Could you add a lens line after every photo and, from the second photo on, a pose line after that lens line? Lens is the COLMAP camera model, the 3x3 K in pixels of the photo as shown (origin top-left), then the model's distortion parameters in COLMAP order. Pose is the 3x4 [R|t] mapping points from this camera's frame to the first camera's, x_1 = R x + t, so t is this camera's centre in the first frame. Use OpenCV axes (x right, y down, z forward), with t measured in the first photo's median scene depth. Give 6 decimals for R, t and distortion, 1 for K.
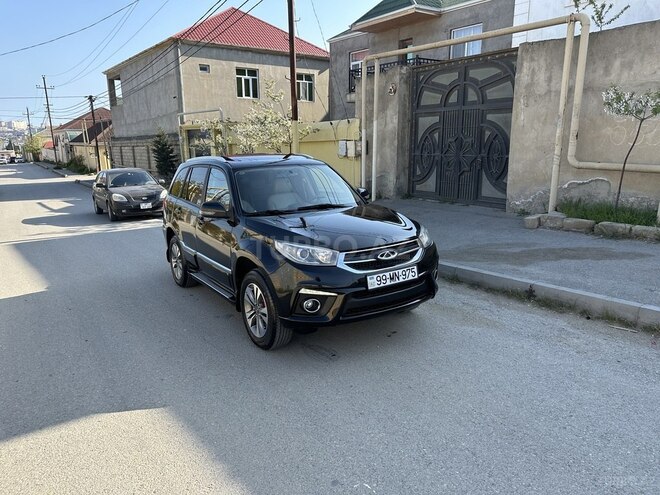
lens RADIAL K [[463.9, 0, 323.5], [0, 463.9, 246.7], [0, 0, 1]] dist [0.062172, -0.084377]
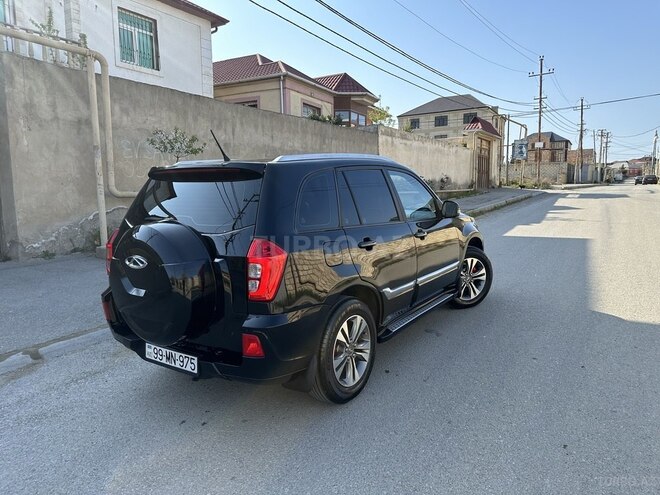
lens RADIAL K [[463.9, 0, 332.9], [0, 463.9, 258.4], [0, 0, 1]] dist [0.062172, -0.084377]
pose [[-0.400940, -0.106230, 0.909924, -0.574050], [0.225271, 0.951324, 0.210325, -0.134464], [-0.887975, 0.289307, -0.357493, 0.884789]]
